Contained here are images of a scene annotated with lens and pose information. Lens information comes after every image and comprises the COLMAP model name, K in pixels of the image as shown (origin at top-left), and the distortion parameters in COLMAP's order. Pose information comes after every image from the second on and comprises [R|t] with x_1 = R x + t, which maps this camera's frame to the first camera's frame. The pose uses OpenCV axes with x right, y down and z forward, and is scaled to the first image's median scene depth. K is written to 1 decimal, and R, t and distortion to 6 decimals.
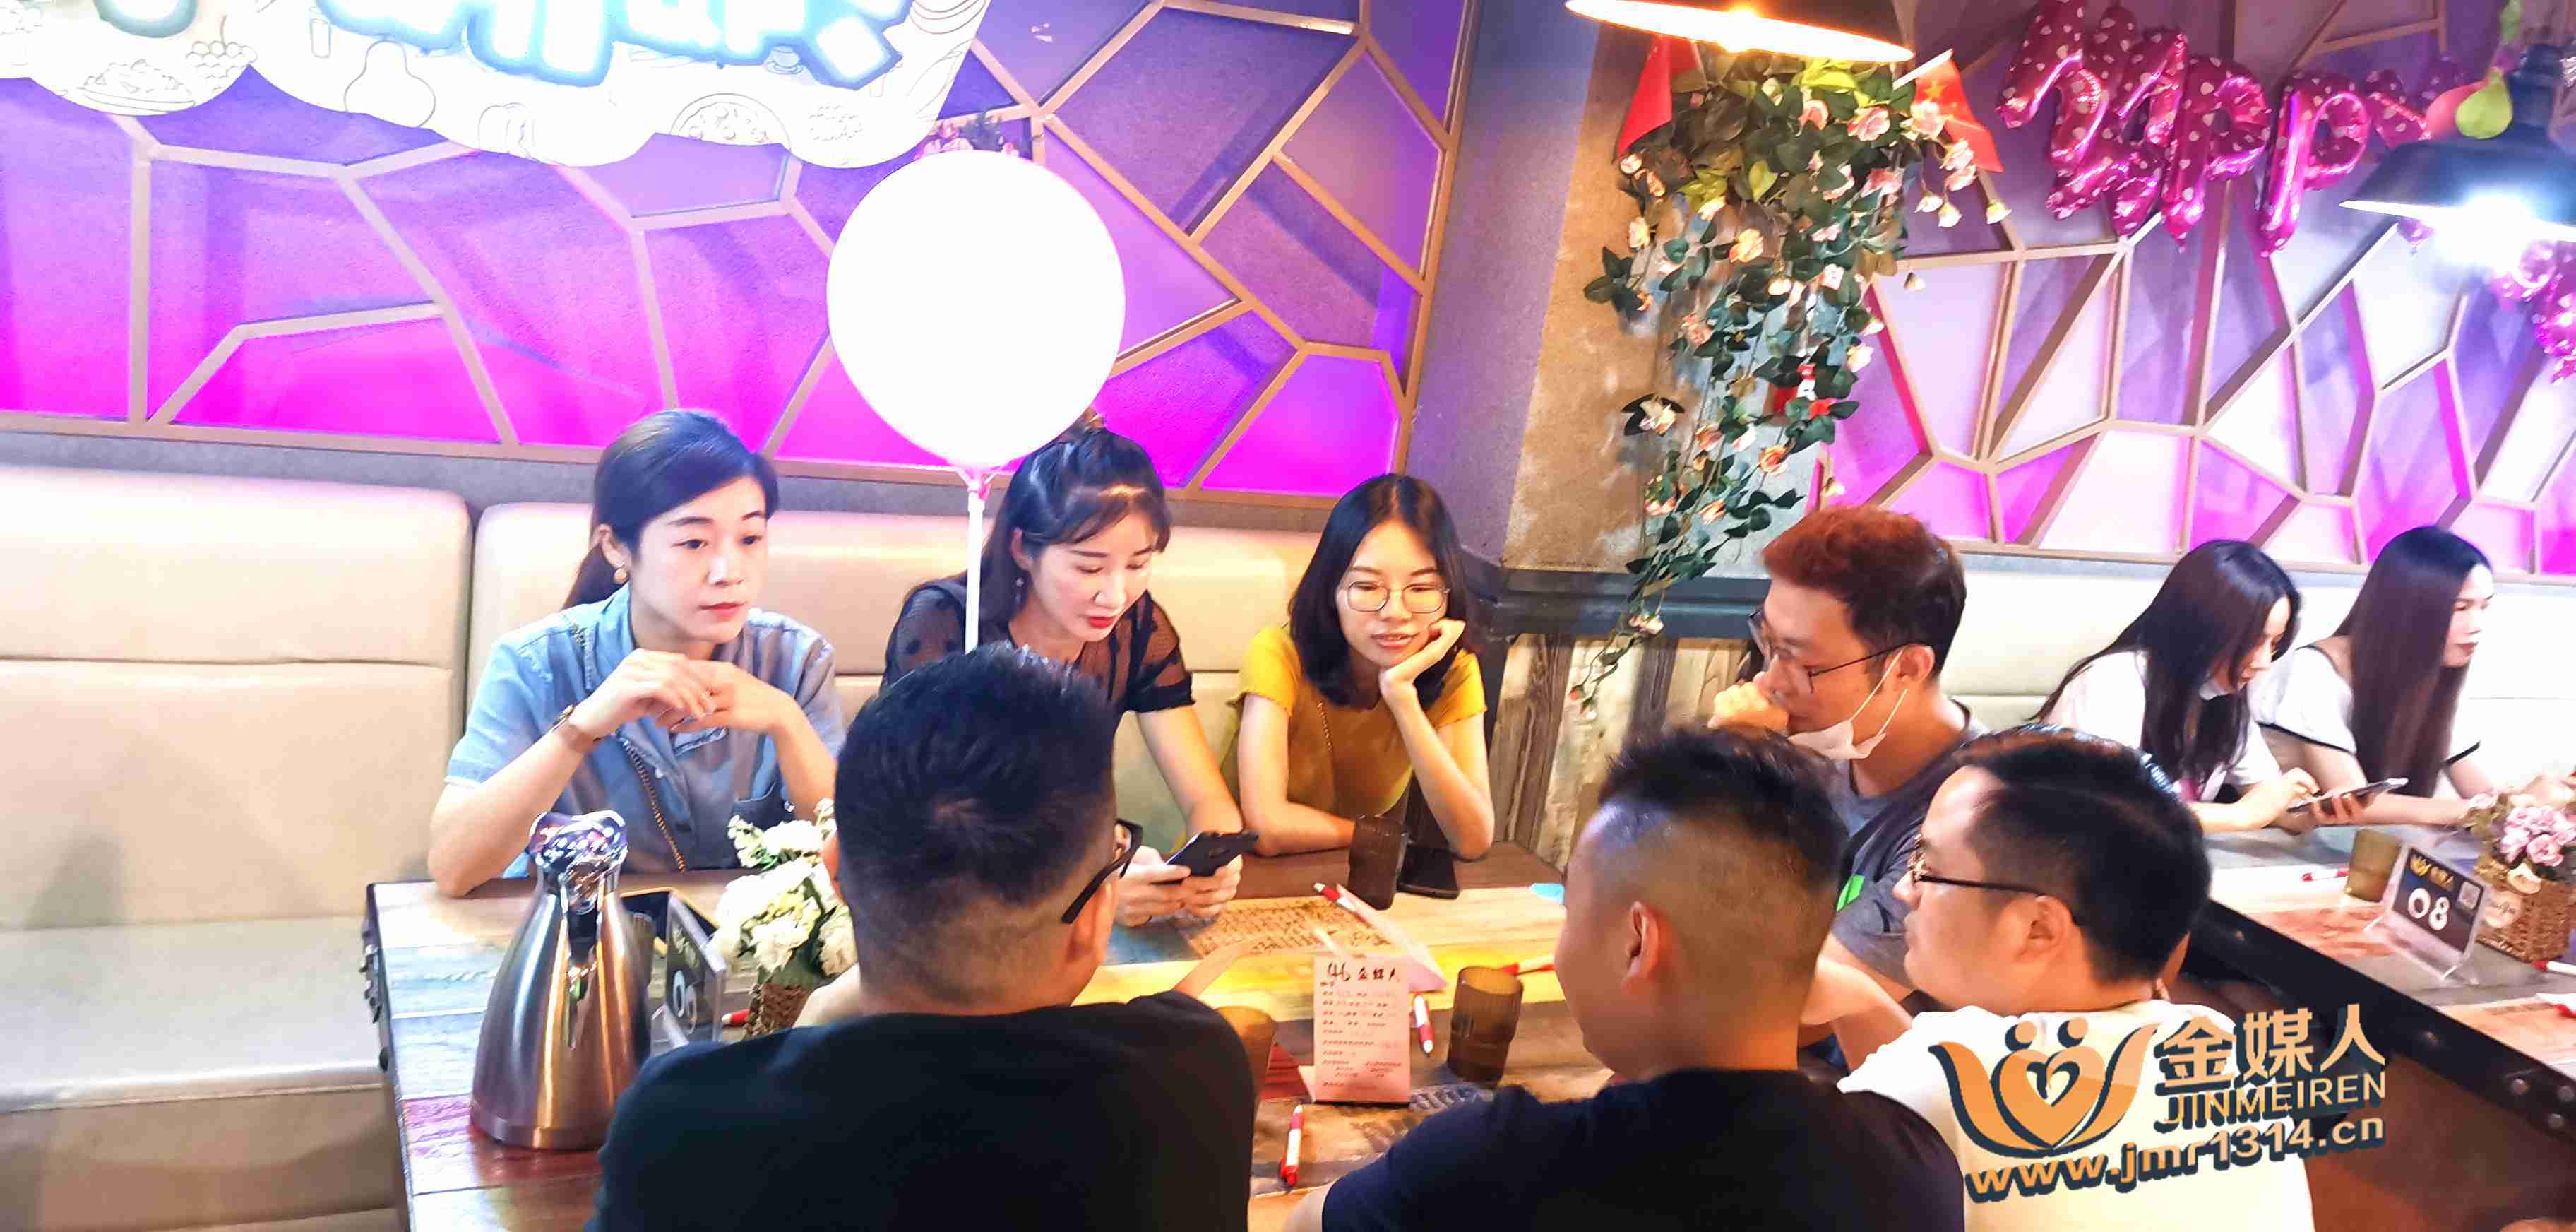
lens RADIAL K [[1977.3, 0, 1300.2], [0, 1977.3, 605.1], [0, 0, 1]] dist [0.066447, -0.075104]
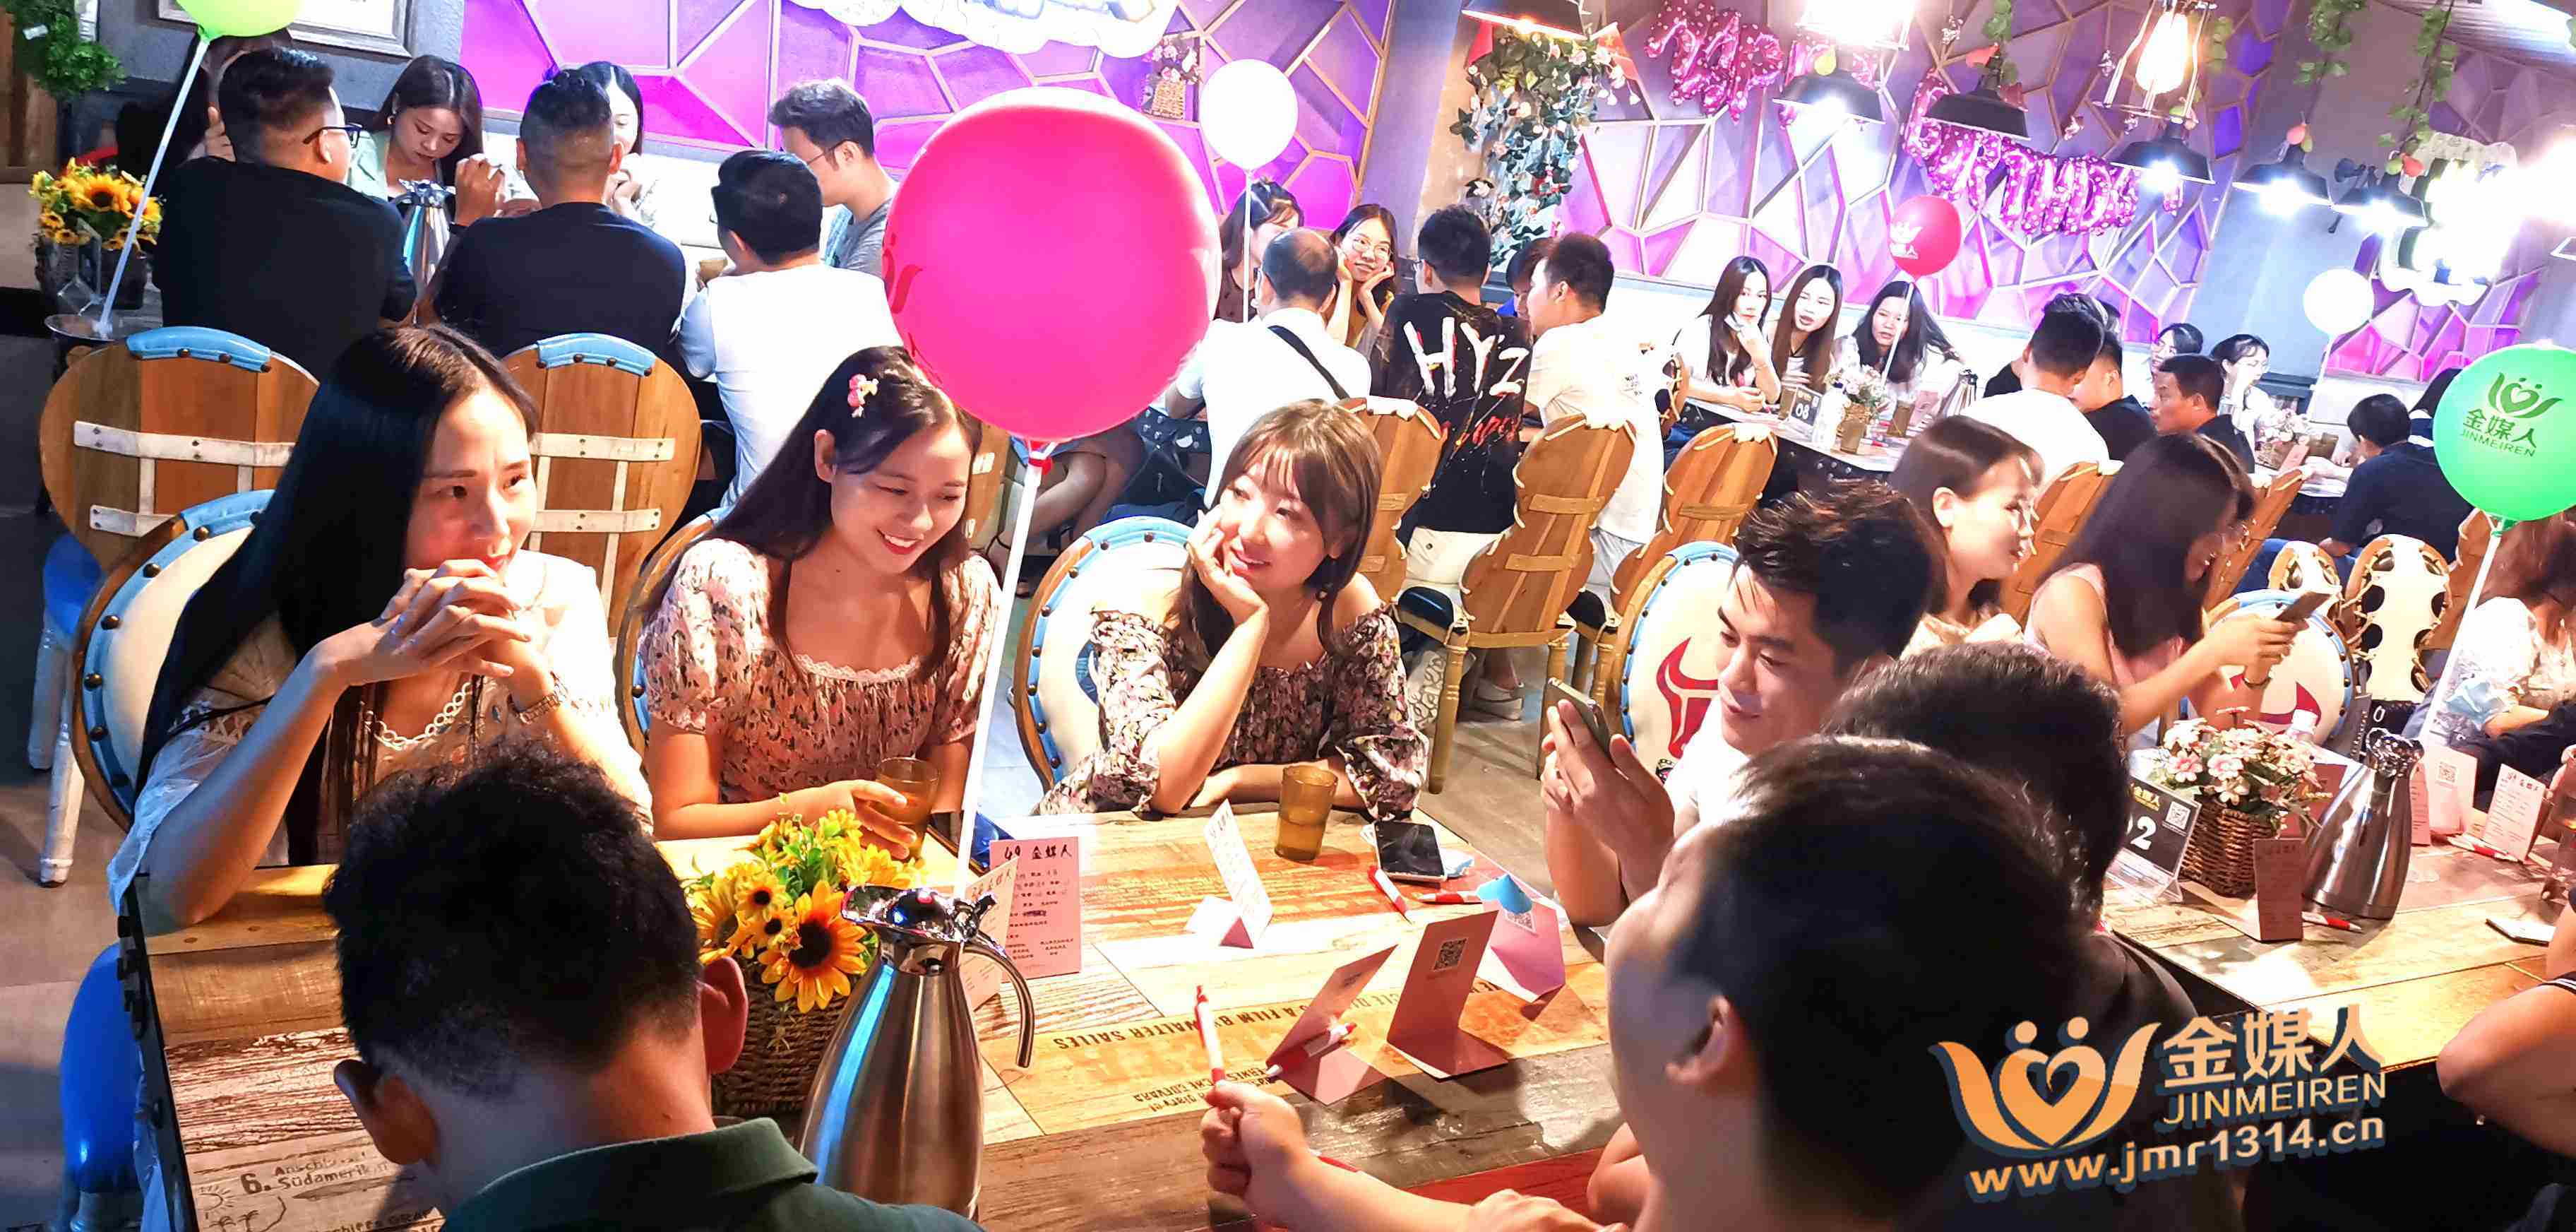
lens RADIAL K [[1977.3, 0, 1300.2], [0, 1977.3, 605.1], [0, 0, 1]] dist [0.066447, -0.075104]
pose [[0.992563, 0.008466, 0.121440, -0.270107], [-0.015957, 0.998019, 0.060849, 0.225256], [-0.120684, -0.062334, 0.990732, -1.127515]]
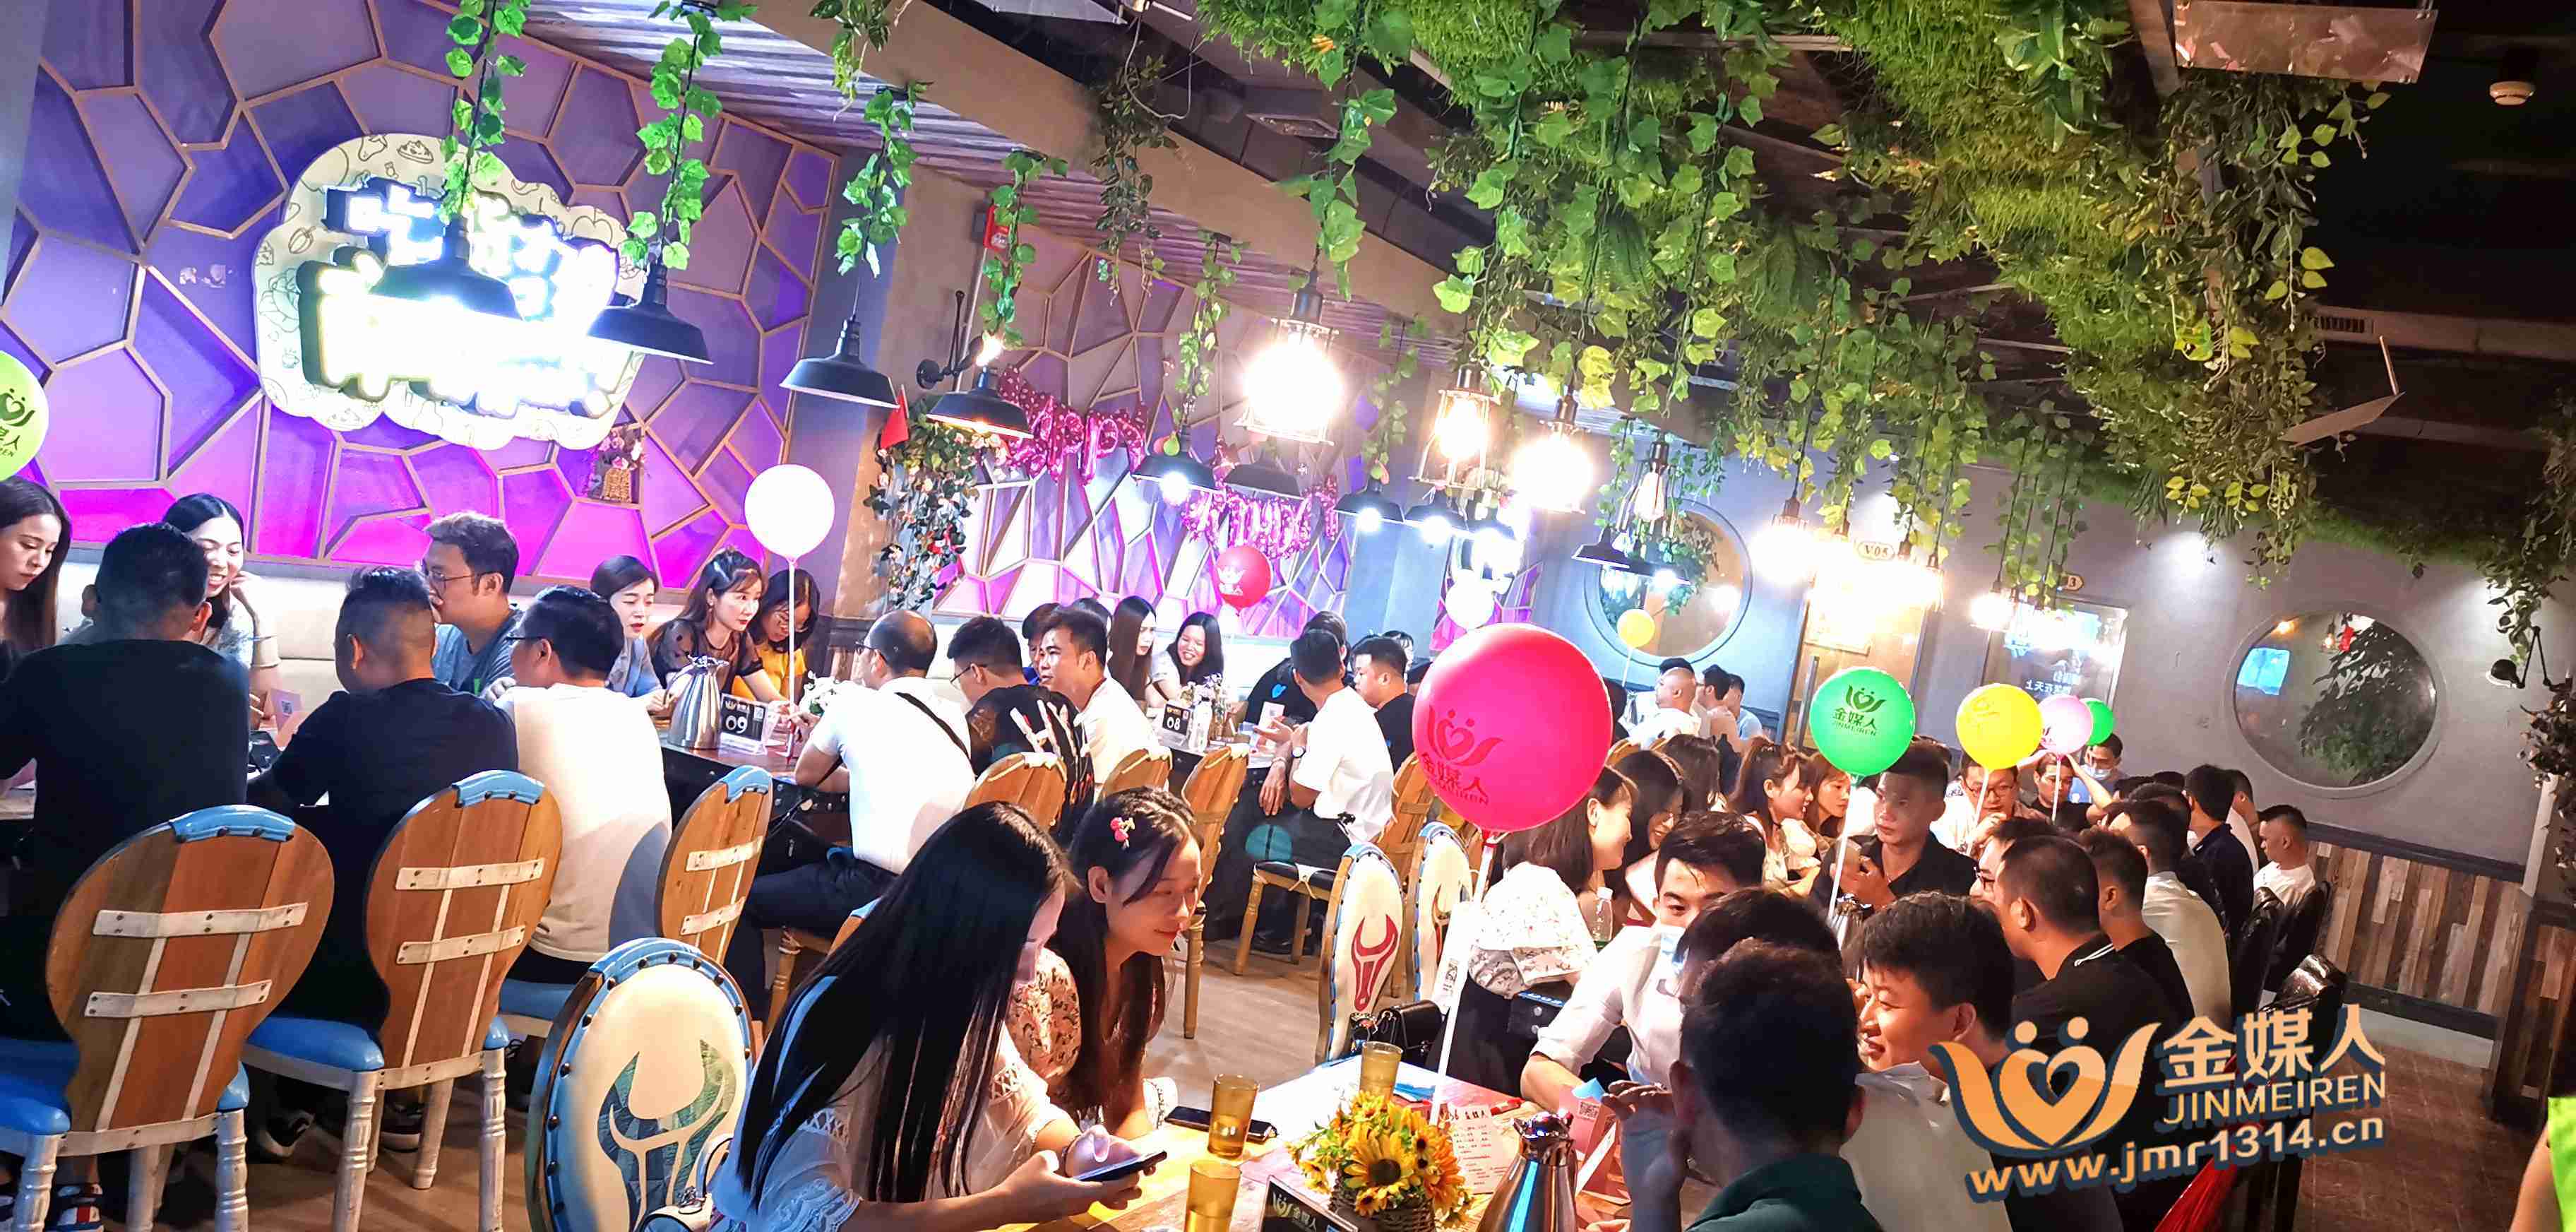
lens RADIAL K [[1977.3, 0, 1300.2], [0, 1977.3, 605.1], [0, 0, 1]] dist [0.066447, -0.075104]
pose [[0.812310, -0.026347, 0.582630, -0.829550], [0.079808, 0.994603, -0.066293, 0.169170], [-0.577739, 0.100349, 0.810029, -1.252463]]
